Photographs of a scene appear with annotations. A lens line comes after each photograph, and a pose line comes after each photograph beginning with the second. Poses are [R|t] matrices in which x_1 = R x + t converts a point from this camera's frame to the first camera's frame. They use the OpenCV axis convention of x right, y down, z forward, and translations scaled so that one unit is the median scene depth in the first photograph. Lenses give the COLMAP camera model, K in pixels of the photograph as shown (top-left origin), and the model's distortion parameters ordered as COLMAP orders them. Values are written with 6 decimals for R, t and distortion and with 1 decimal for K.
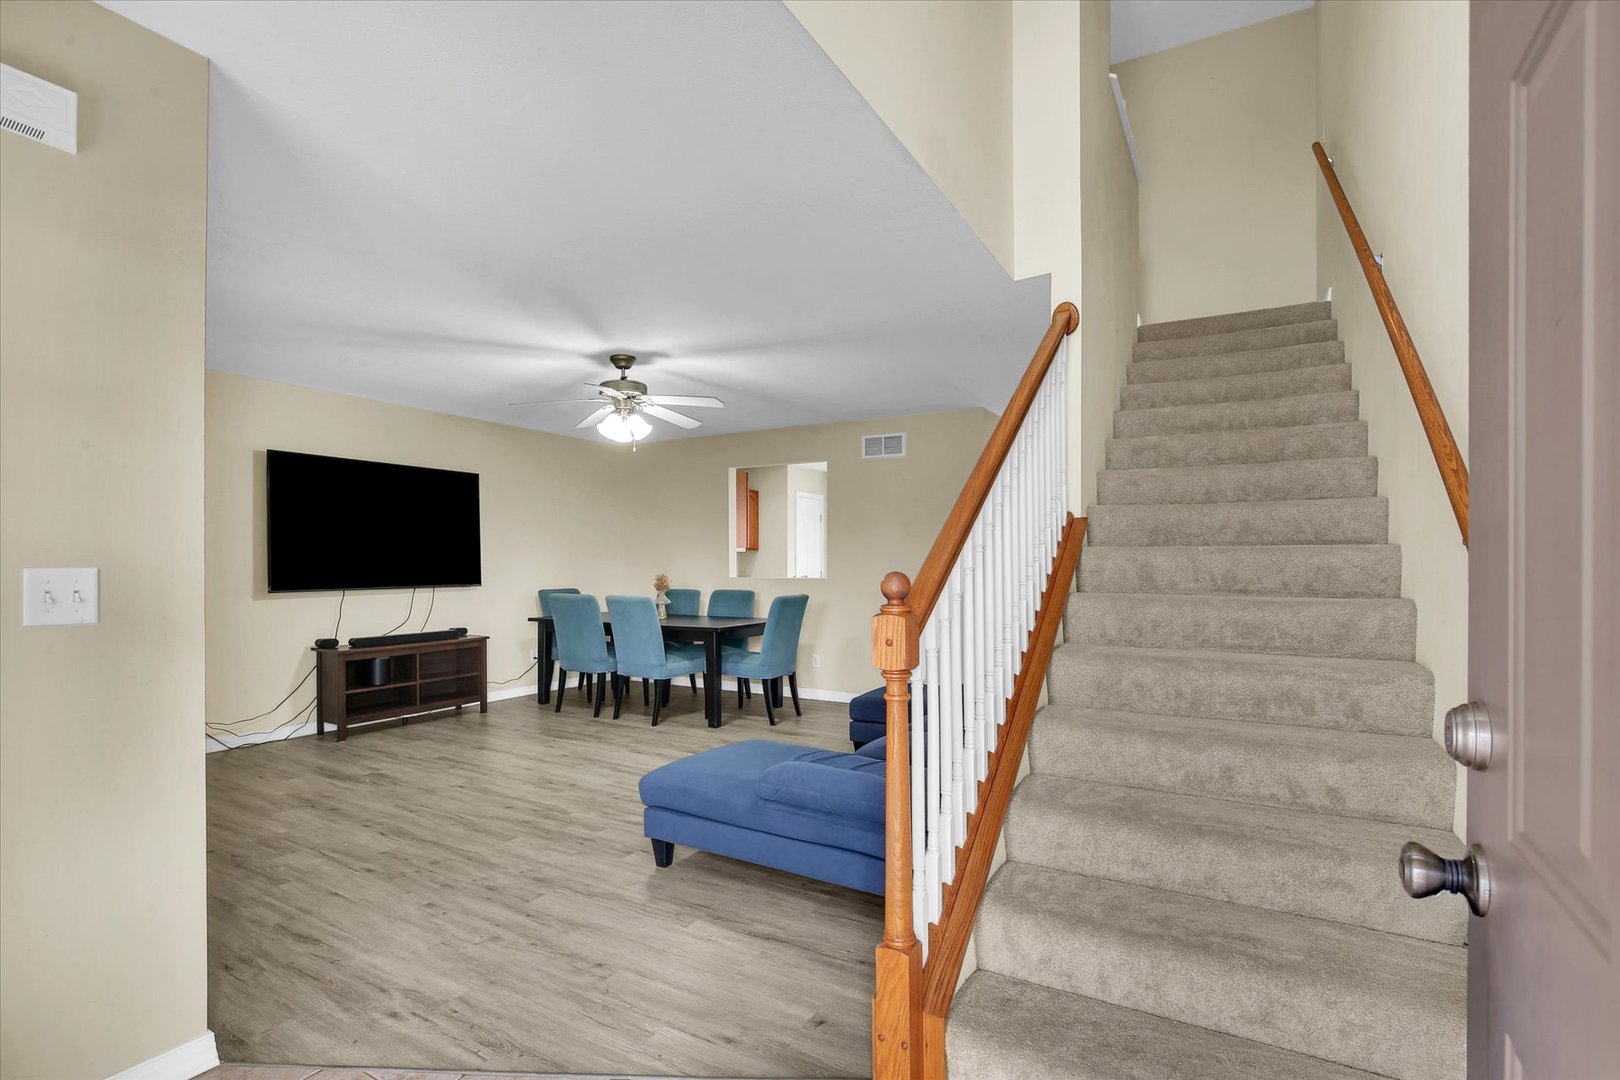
lens RADIAL K [[744.4, 0, 828.3], [0, 744.4, 576.8], [0, 0, 1]] dist [-0.024094, -0.000162]
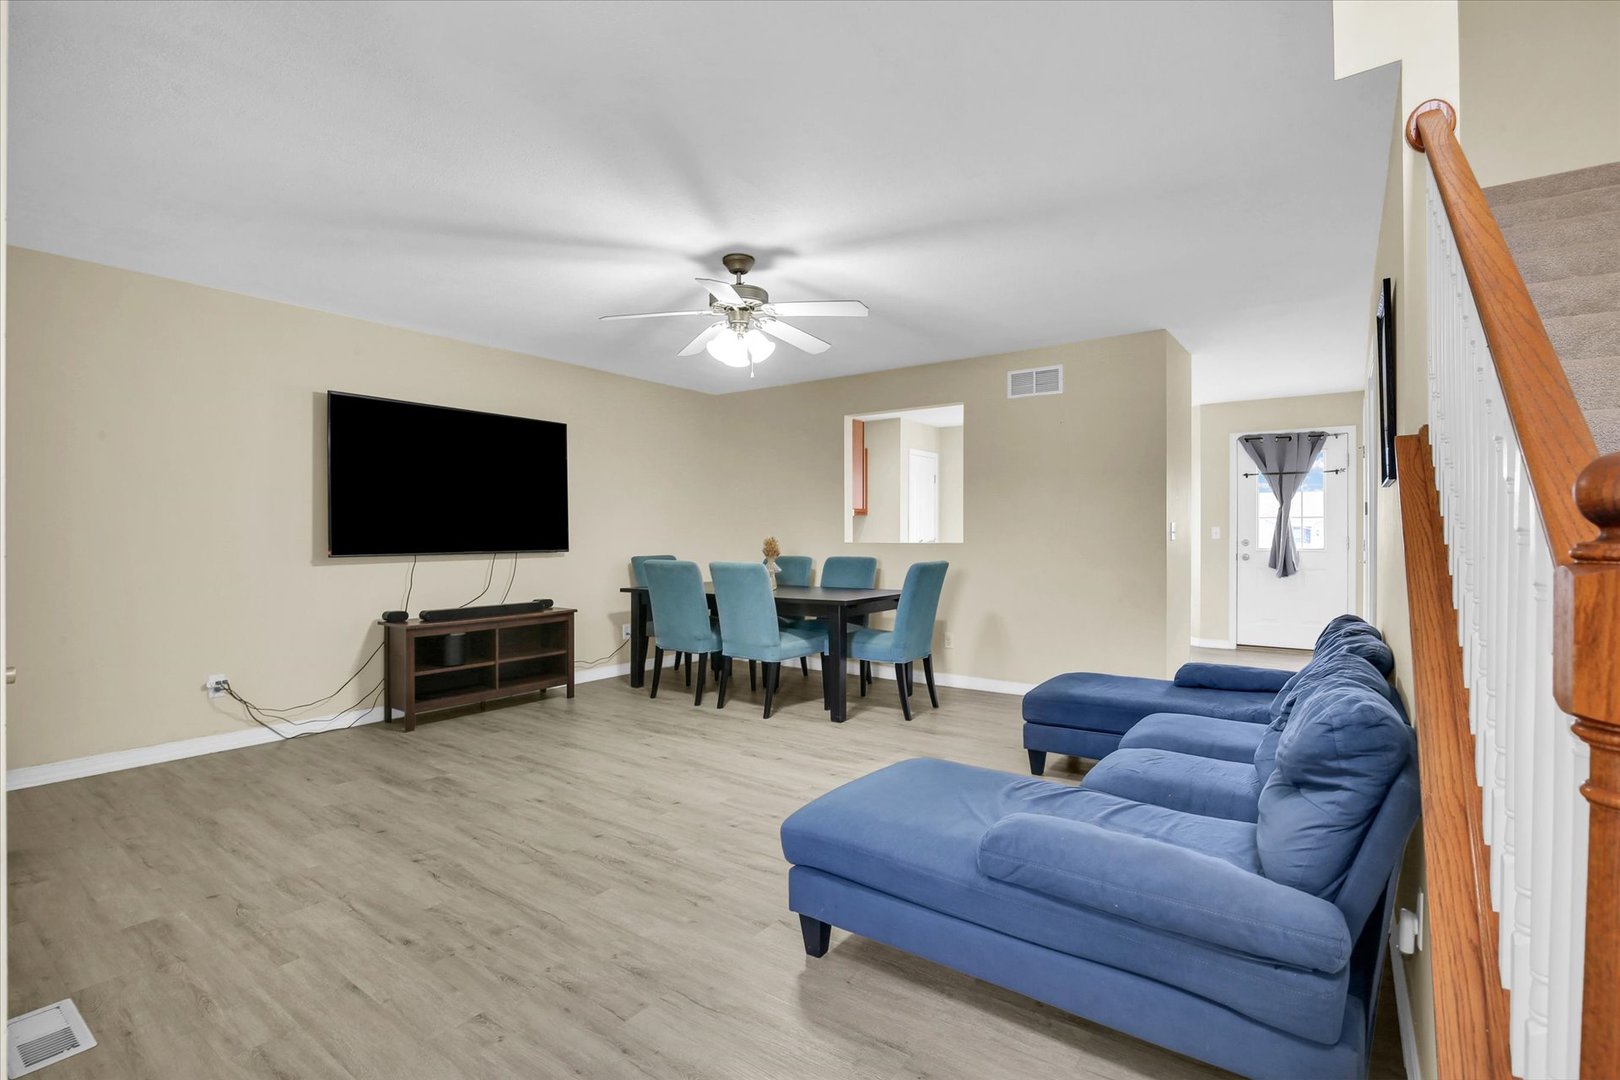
lens RADIAL K [[746.9, 0, 830.2], [0, 746.9, 539.2], [0, 0, 1]] dist [-0.025835, 0.001047]
pose [[0.994215, -0.003127, -0.107360, -0.084041], [0.001769, 0.999917, -0.012736, 0.012125], [0.107391, 0.012472, 0.994139, 0.198805]]
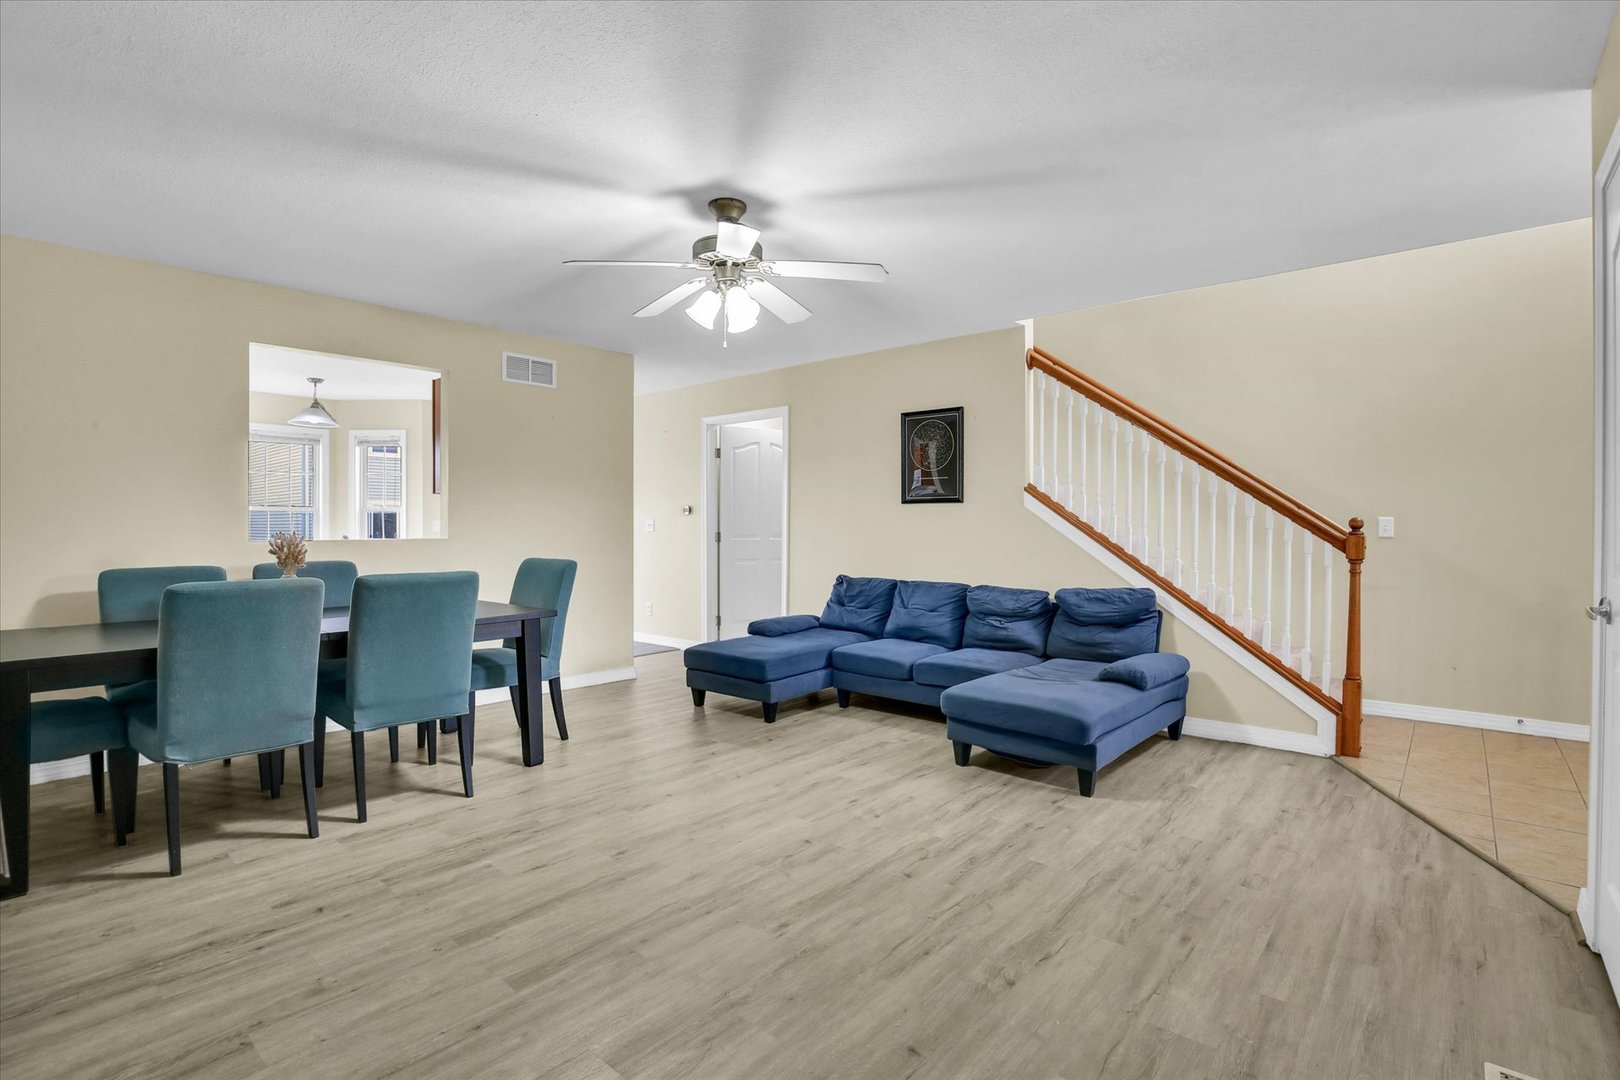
lens RADIAL K [[739.9, 0, 786.7], [0, 739.9, 536.5], [0, 0, 1]] dist [-0.025816, 0.000345]
pose [[0.235780, -0.013444, 0.971713, -0.832613], [0.015843, 0.999825, 0.009988, -0.001331], [-0.971677, 0.013040, 0.235952, 0.718453]]
